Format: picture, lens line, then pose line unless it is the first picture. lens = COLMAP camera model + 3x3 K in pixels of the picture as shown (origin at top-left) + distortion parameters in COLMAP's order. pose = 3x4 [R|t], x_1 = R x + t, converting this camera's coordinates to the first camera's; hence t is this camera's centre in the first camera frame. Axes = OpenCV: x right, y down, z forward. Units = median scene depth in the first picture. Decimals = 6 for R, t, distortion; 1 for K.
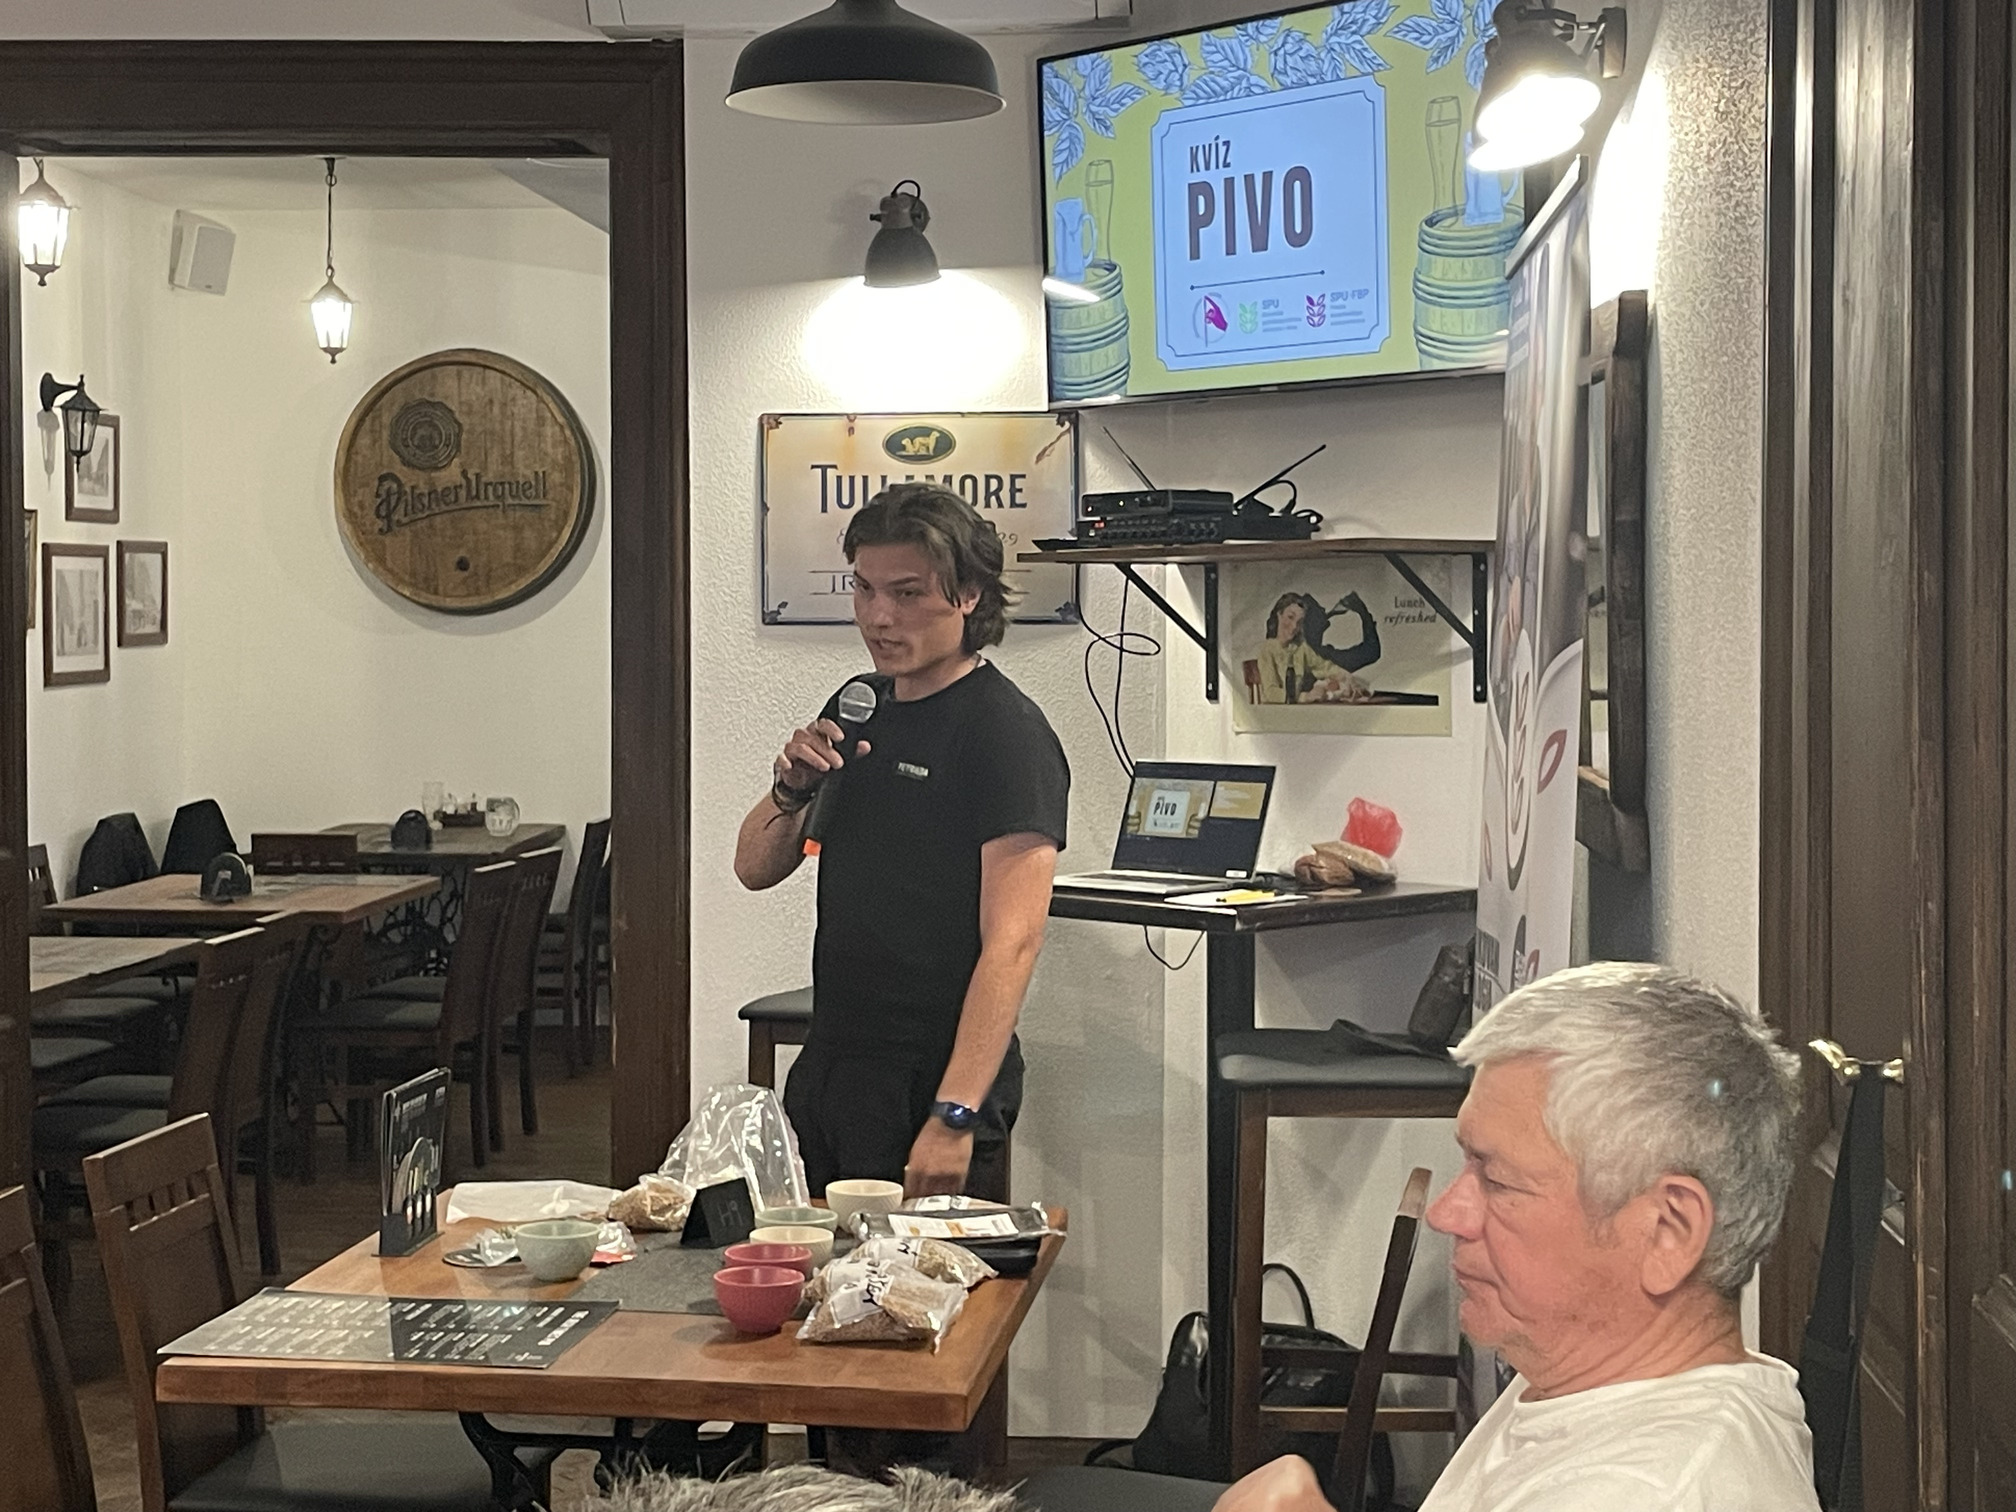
lens RADIAL K [[3157.8, 0, 1023.4], [0, 3157.8, 710.0], [0, 0, 1]] dist [0.084545, 0.000000]
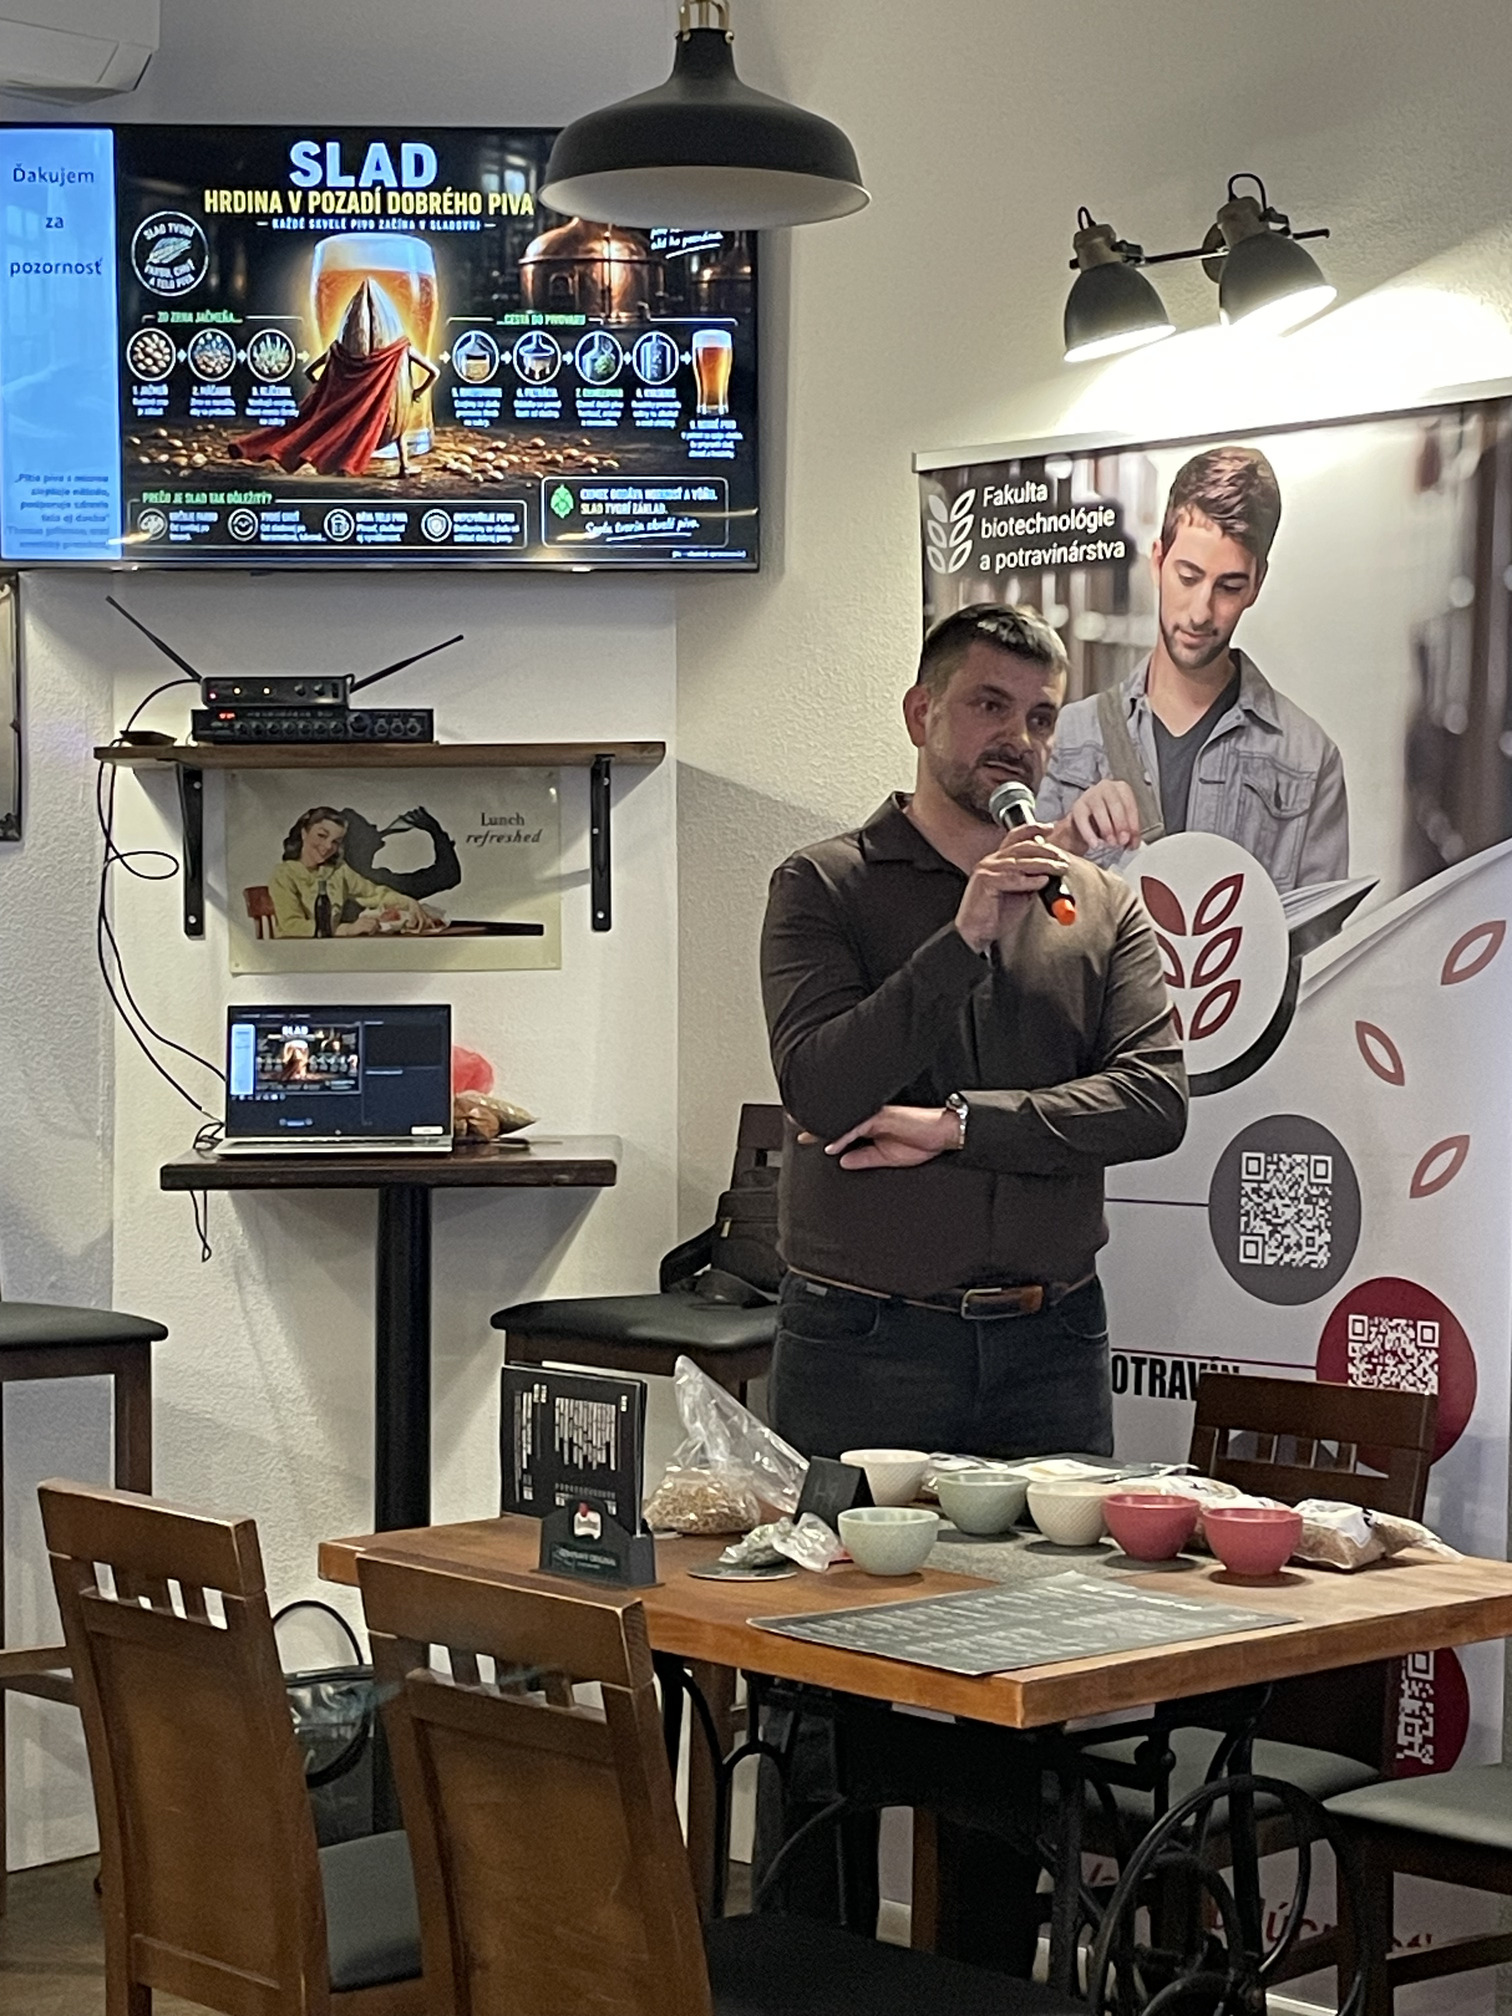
lens RADIAL K [[3765.7, 0, 815.6], [0, 3765.7, 996.1], [0, 0, 1]] dist [0.126774, 0.000000]
pose [[0.639952, -0.012627, 0.768311, -0.620354], [0.022043, 0.999755, -0.001929, 0.018922], [-0.768099, 0.018170, 0.640073, 0.251300]]
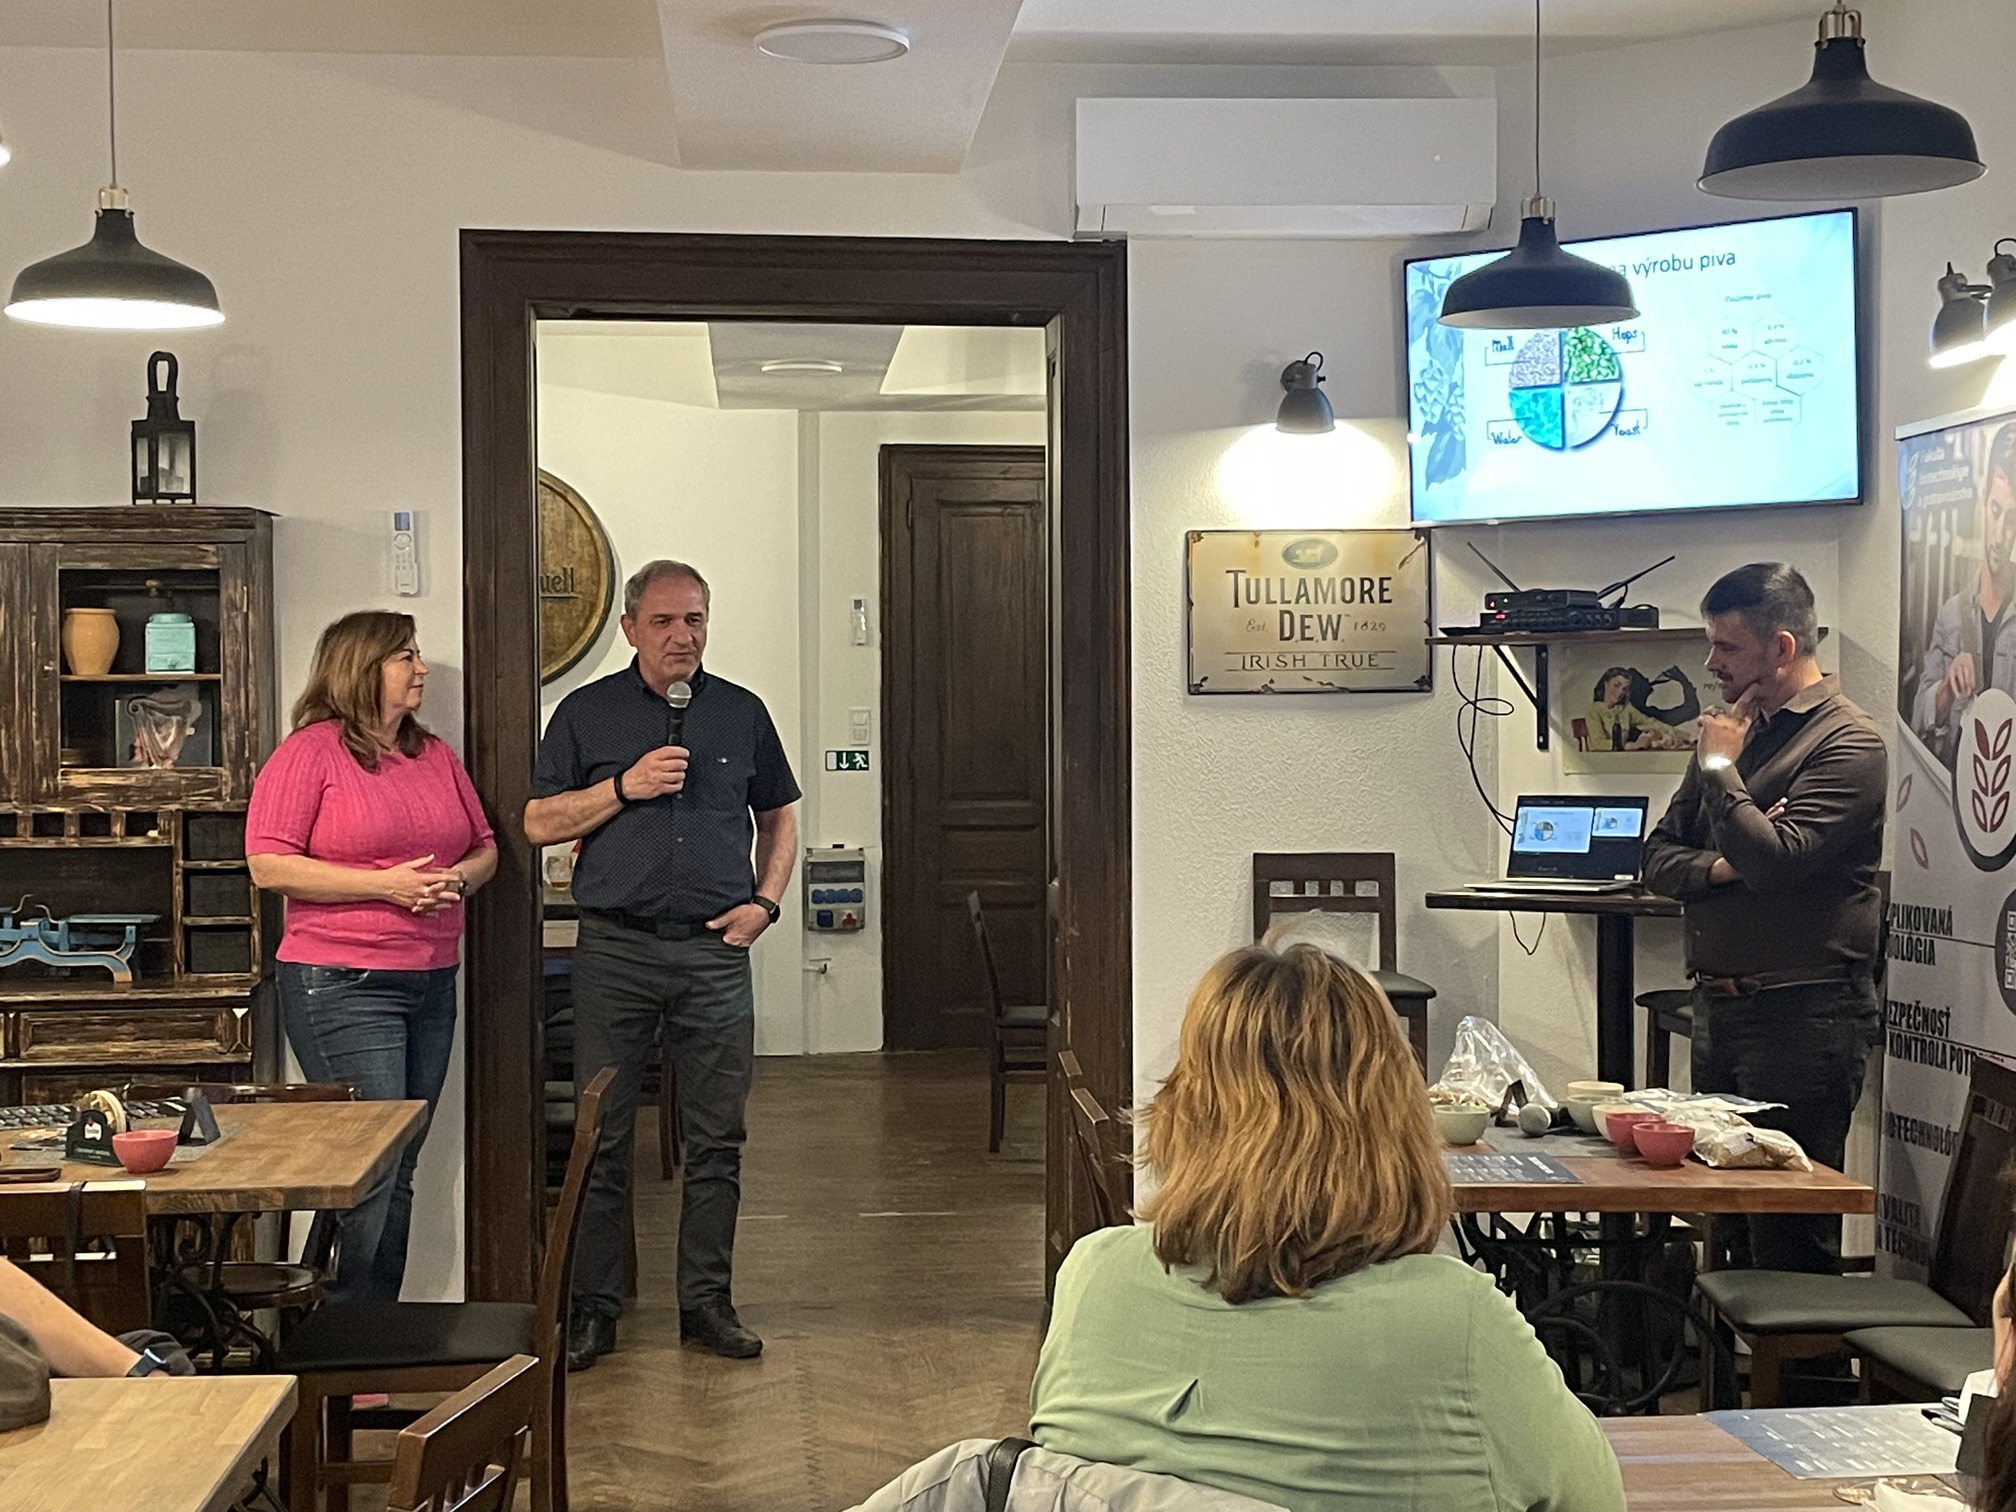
lens RADIAL K [[3080.4, 0, 999.9], [0, 3080.4, 735.4], [0, 0, 1]] dist [0.068419, 0.000000]
pose [[0.985103, -0.008817, 0.171740, -0.397339], [0.011916, 0.999784, -0.017022, 0.010566], [-0.171552, 0.018815, 0.984995, -0.232218]]
